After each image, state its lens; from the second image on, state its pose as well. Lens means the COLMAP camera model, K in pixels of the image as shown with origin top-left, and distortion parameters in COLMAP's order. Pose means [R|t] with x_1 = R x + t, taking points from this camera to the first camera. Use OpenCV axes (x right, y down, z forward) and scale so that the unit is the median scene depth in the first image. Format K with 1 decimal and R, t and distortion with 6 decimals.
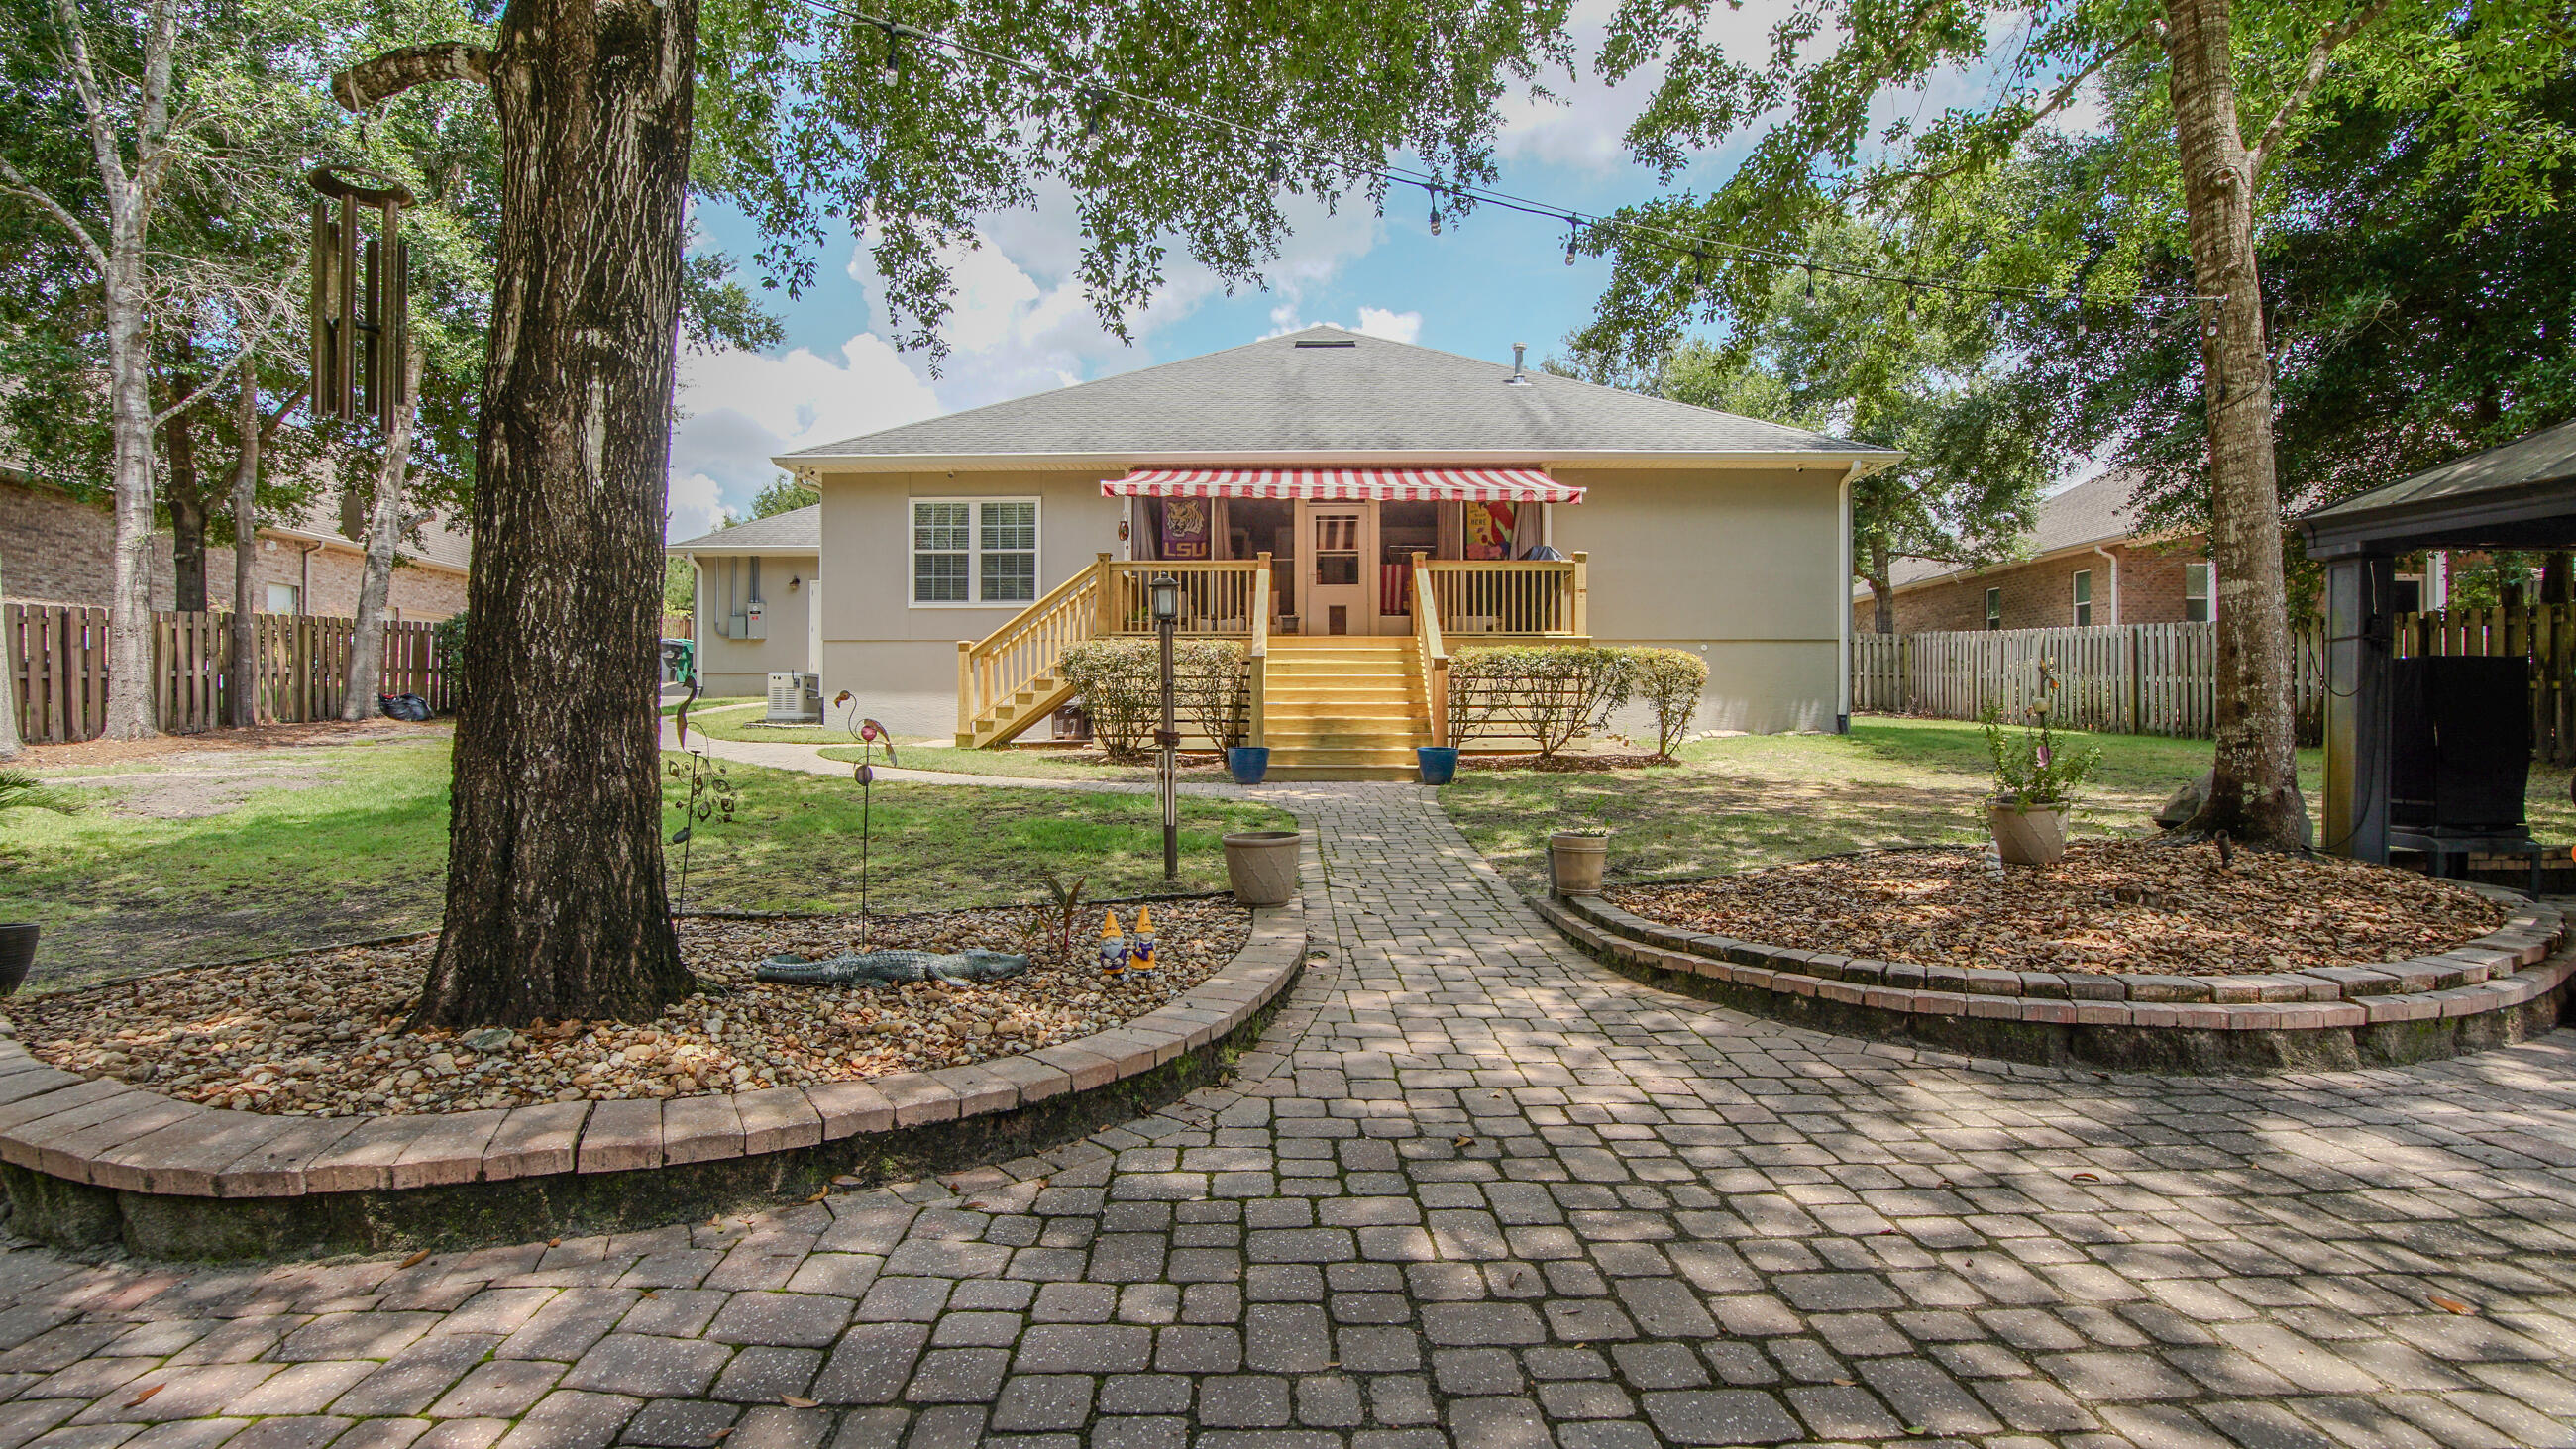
lens RADIAL K [[1173.8, 0, 1291.6], [0, 1173.8, 736.2], [0, 0, 1]] dist [-0.049544, 0.015328]
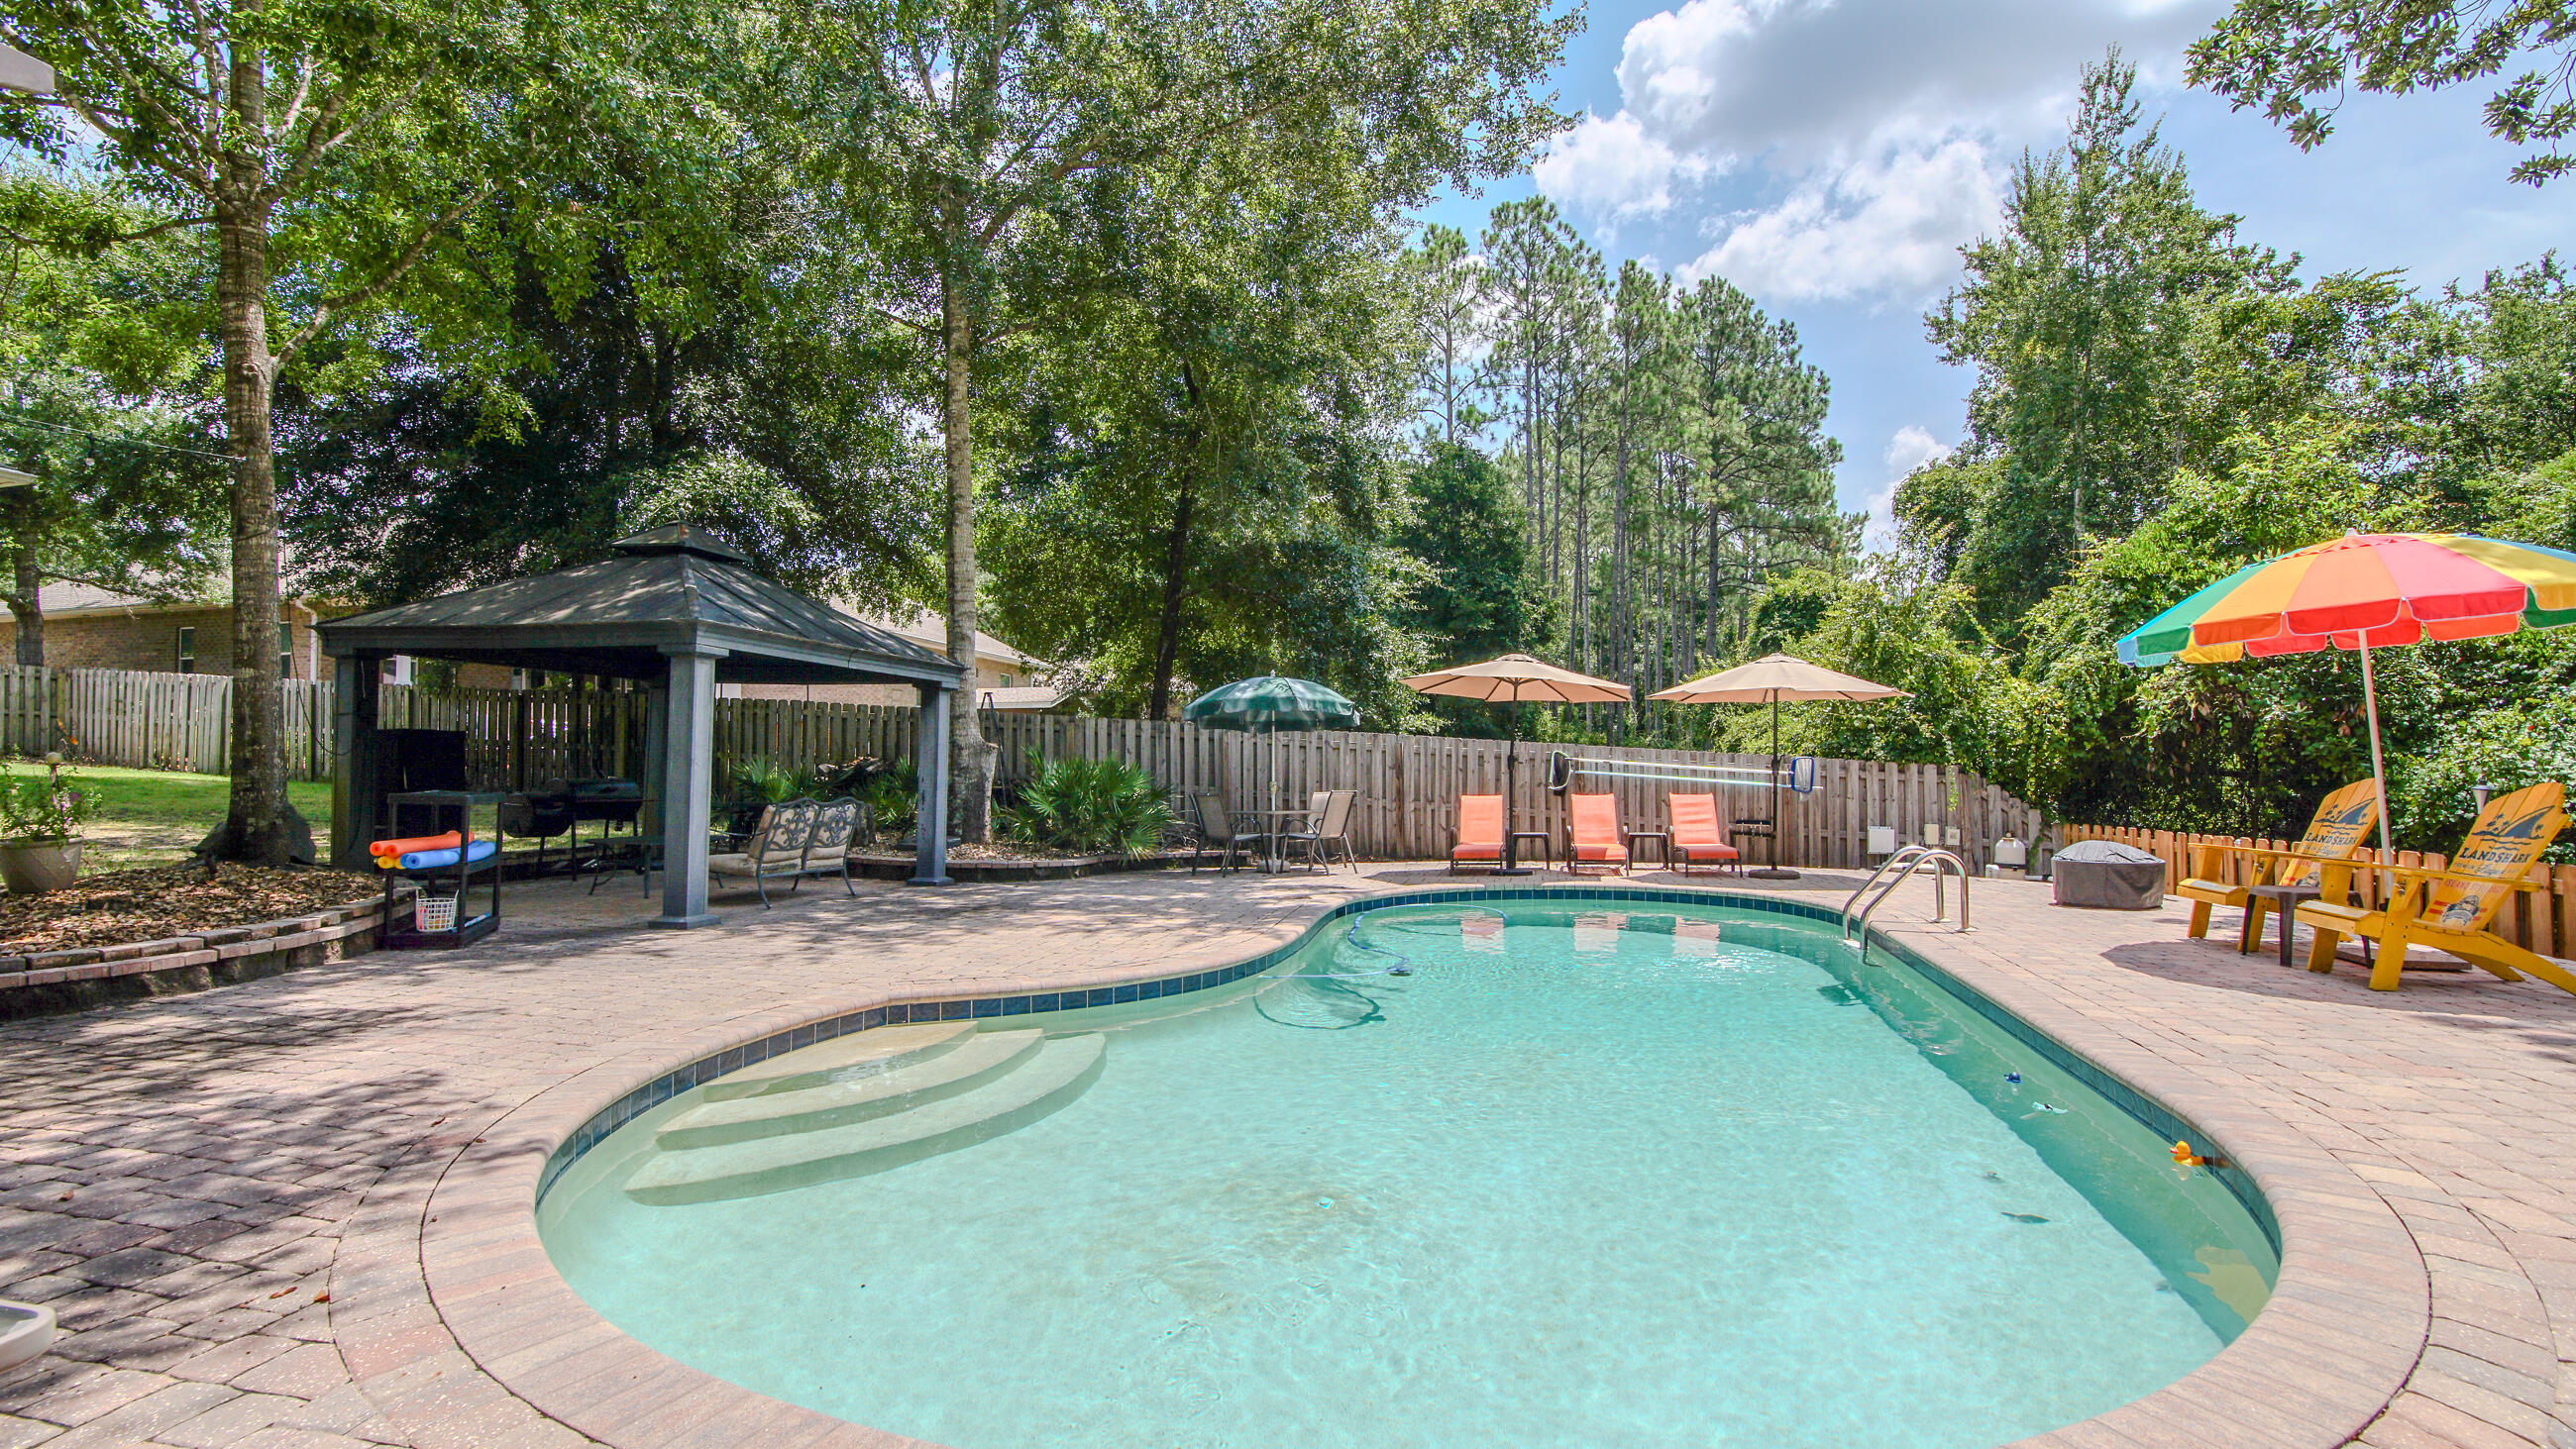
lens RADIAL K [[1173.8, 0, 1291.6], [0, 1173.8, 736.2], [0, 0, 1]] dist [-0.049544, 0.015328]
pose [[0.281626, 0.029988, 0.959055, -0.114210], [0.008565, 0.999393, -0.033765, 0.000535], [-0.959486, 0.017723, 0.281199, -0.567912]]
